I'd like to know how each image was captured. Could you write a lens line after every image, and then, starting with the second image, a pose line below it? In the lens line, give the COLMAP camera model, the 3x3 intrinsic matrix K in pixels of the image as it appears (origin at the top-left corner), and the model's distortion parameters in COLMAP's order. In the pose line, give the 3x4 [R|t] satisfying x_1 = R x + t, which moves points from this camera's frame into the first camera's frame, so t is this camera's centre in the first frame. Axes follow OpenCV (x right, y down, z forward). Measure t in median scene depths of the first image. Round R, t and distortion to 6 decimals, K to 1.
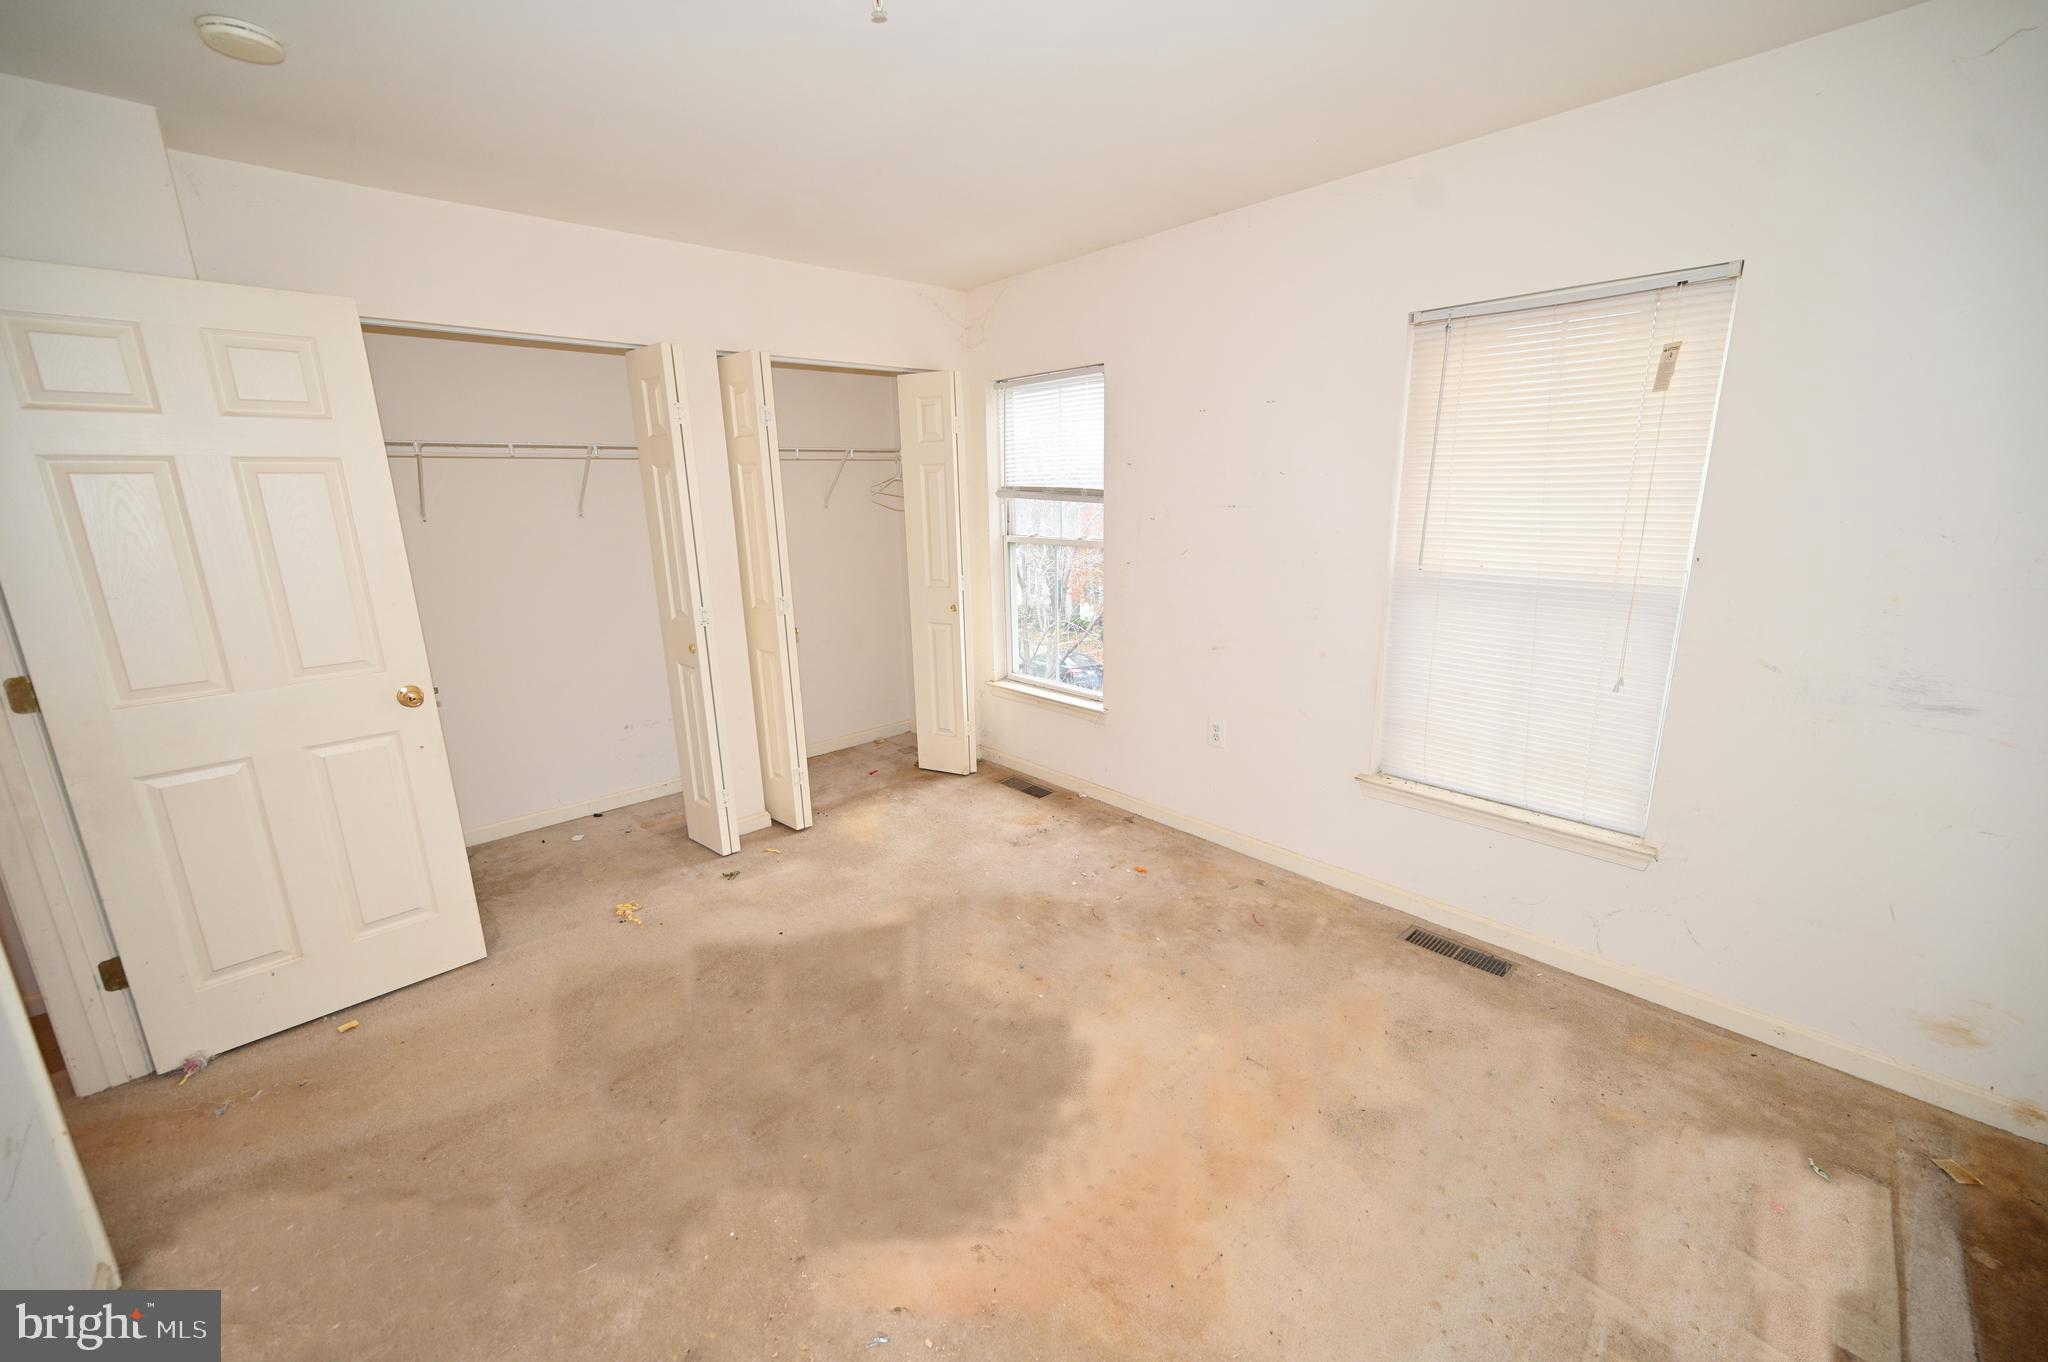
lens RADIAL K [[805.5, 0, 1025.7], [0, 805.5, 685.4], [0, 0, 1]] dist [0.000017, 0.000045]
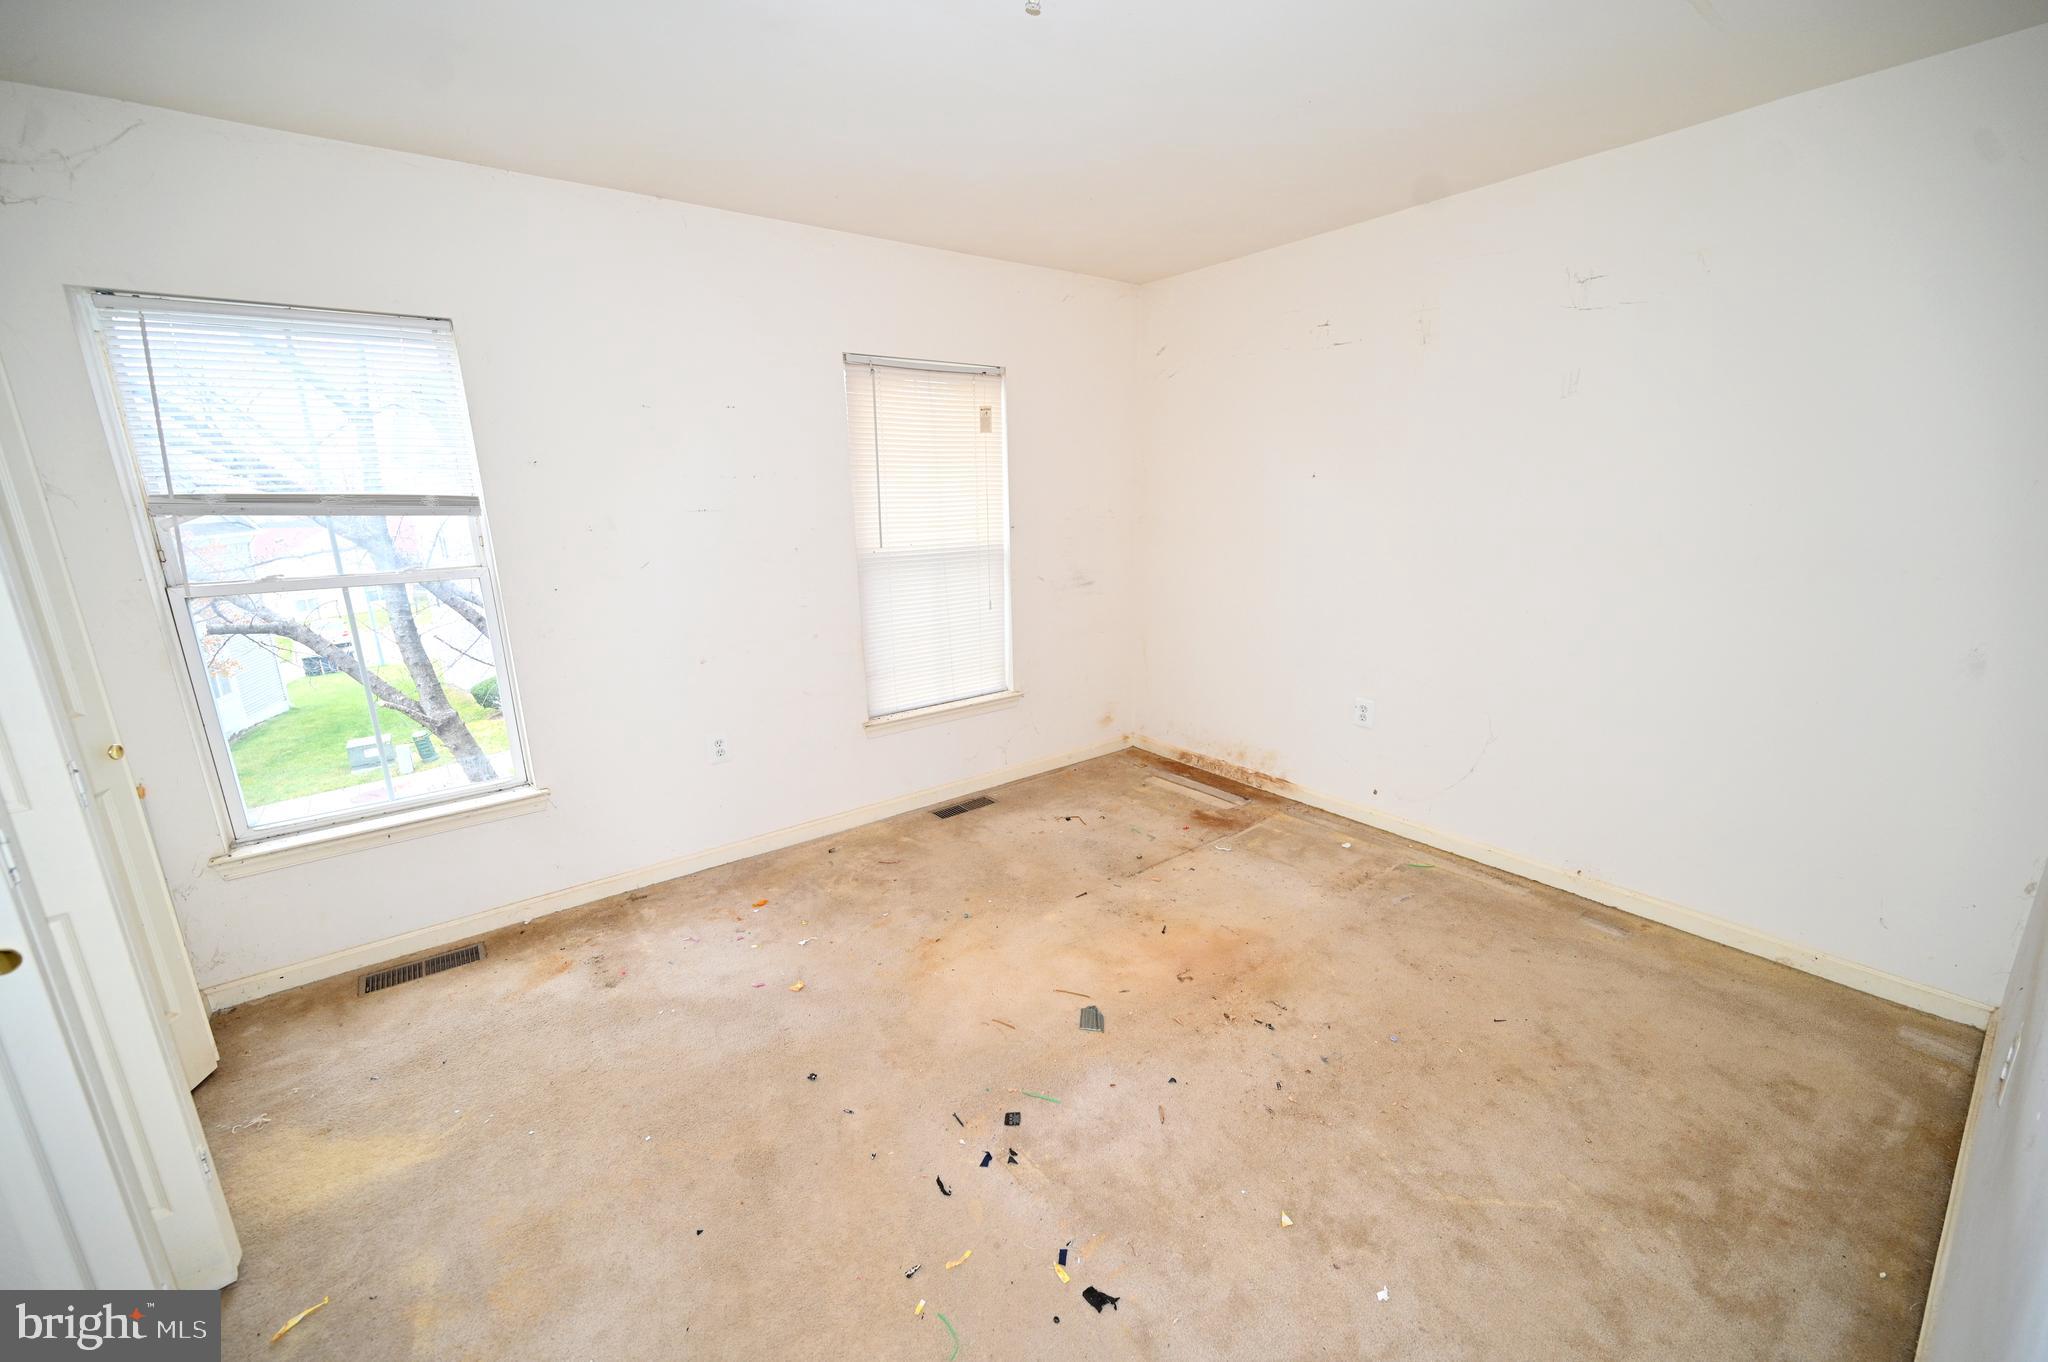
lens RADIAL K [[802.9, 0, 1037.2], [0, 802.9, 687.7], [0, 0, 1]] dist [-0.000528, -0.000053]
pose [[0.084728, -0.230623, 0.969347, -0.774026], [0.256699, 0.945059, 0.202407, -0.127654], [-0.962770, 0.231681, 0.139273, 0.593708]]
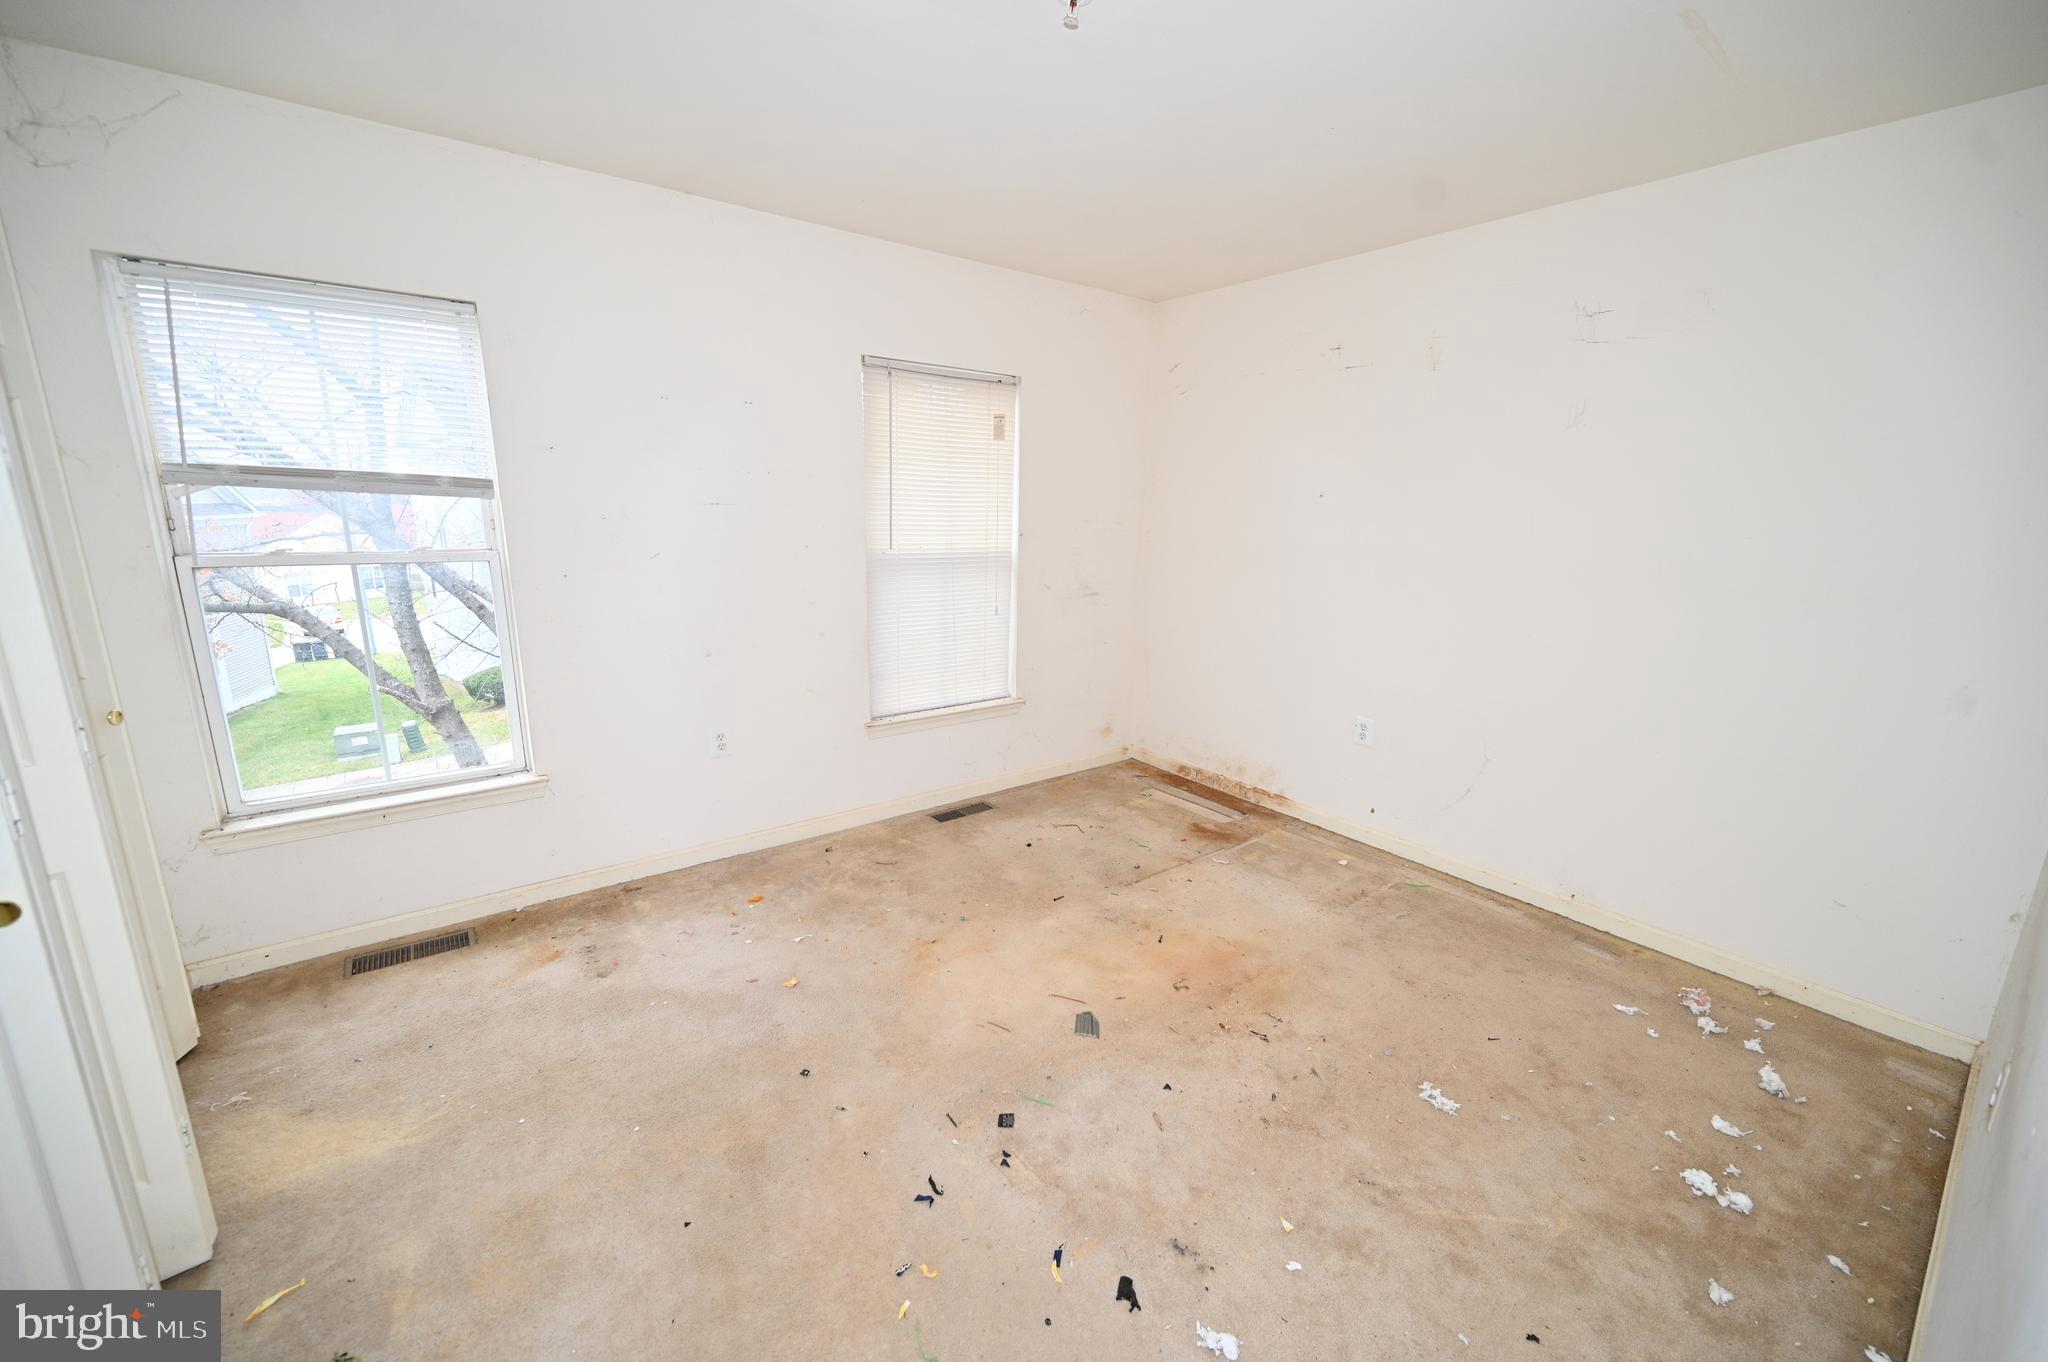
lens RADIAL K [[802.1, 0, 1043.9], [0, 802.1, 684.2], [0, 0, 1]] dist [-0.000613, -0.000055]
pose [[0.080541, -0.206682, 0.975087, -0.780334], [0.218499, 0.958133, 0.185041, -0.120334], [-0.972508, 0.198152, 0.122329, 0.606774]]
